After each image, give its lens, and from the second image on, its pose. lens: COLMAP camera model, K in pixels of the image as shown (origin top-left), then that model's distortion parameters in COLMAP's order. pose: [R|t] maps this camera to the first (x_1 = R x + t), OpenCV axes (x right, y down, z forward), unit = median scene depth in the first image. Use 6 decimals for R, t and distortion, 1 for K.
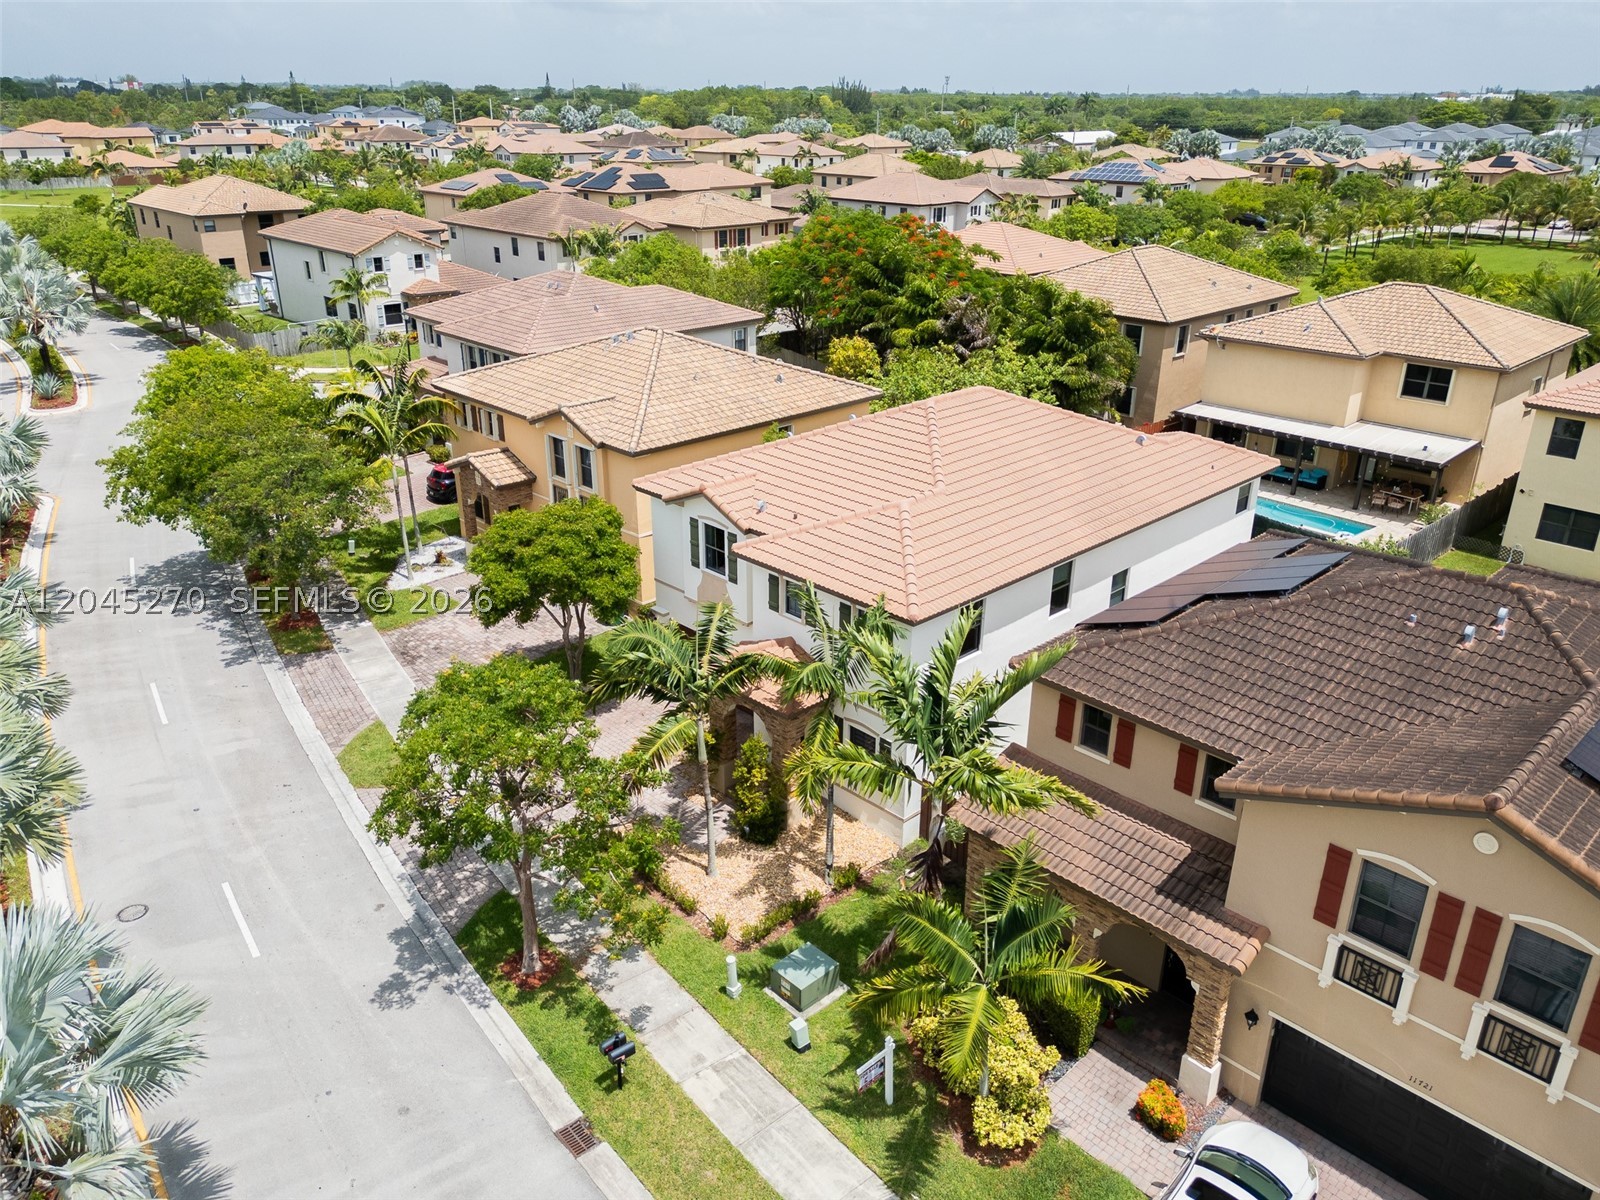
lens RADIAL K [[1159.3, 0, 794.5], [0, 1159.3, 599.8], [0, 0, 1]] dist [0.053902, -0.036382]
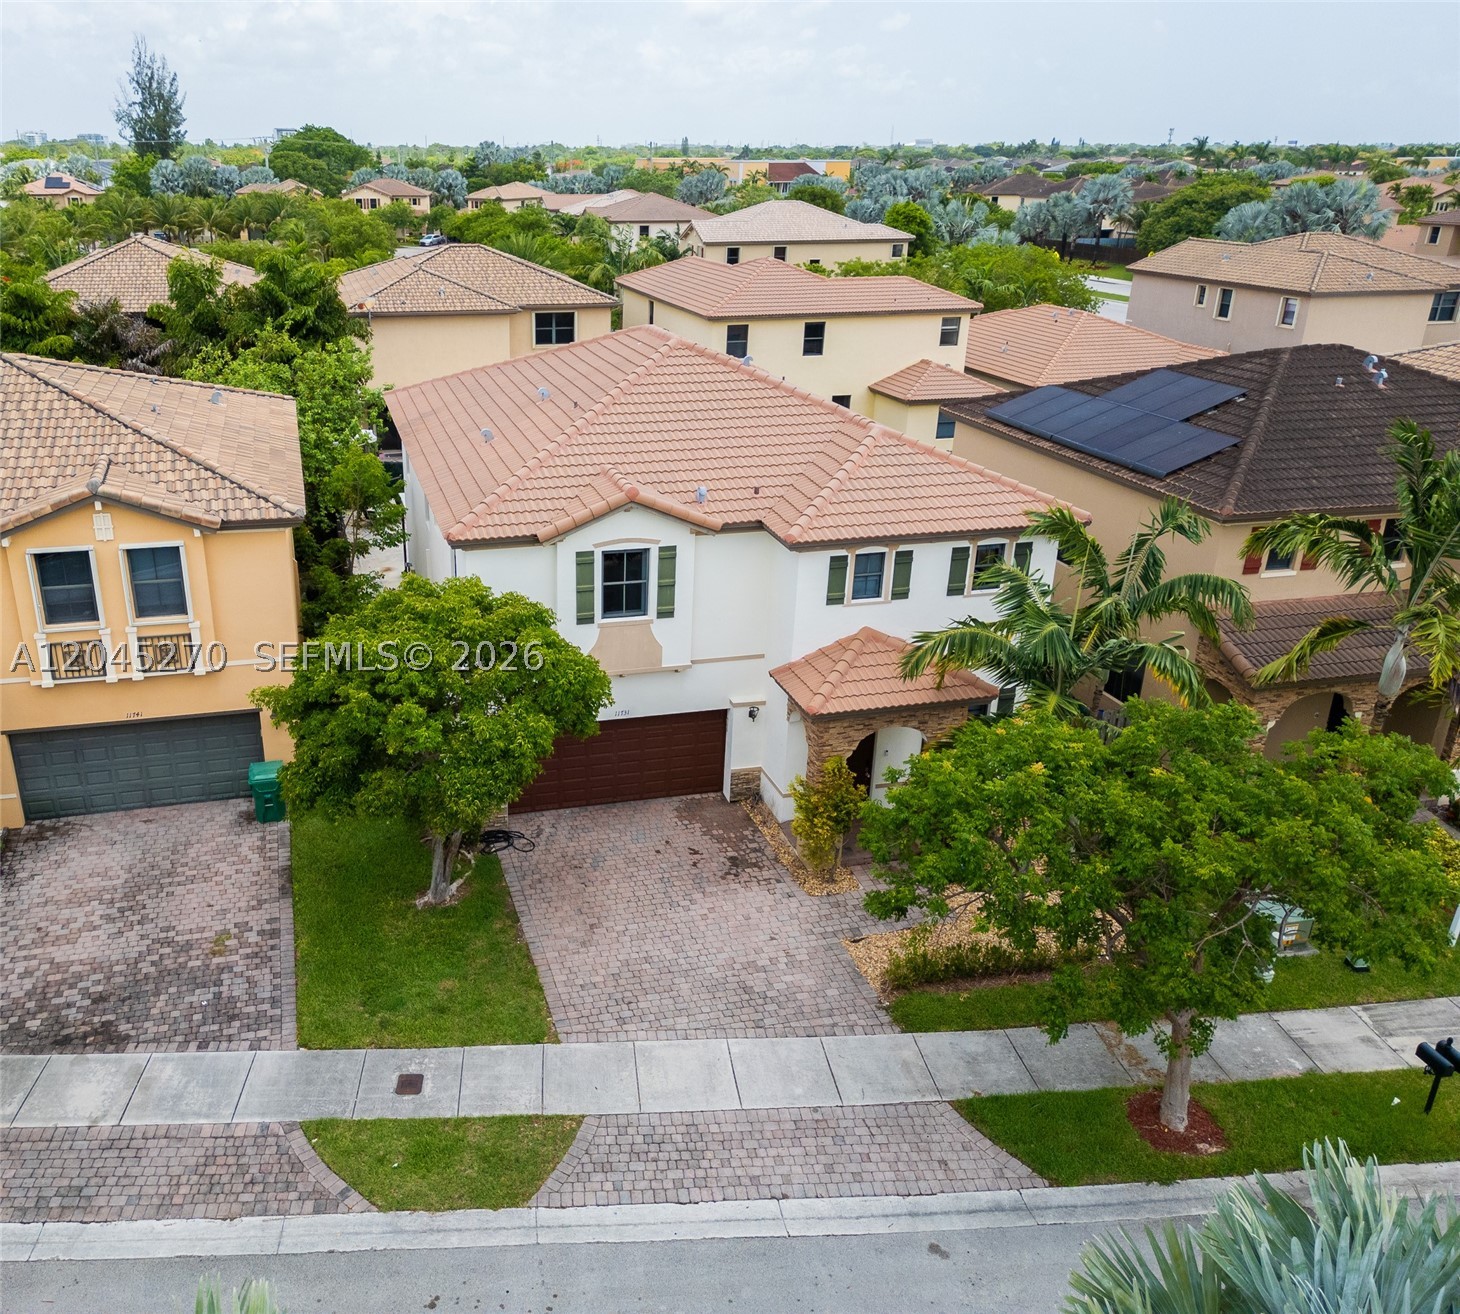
lens RADIAL K [[1261.1, 0, 569.4], [0, 1261.1, 639.0], [0, 0, 1]] dist [0.049862, -0.038541]
pose [[0.528682, -0.313655, 0.788743, -0.583228], [0.340275, 0.929605, 0.141590, -0.110344], [-0.777630, 0.193533, 0.598194, 0.494396]]
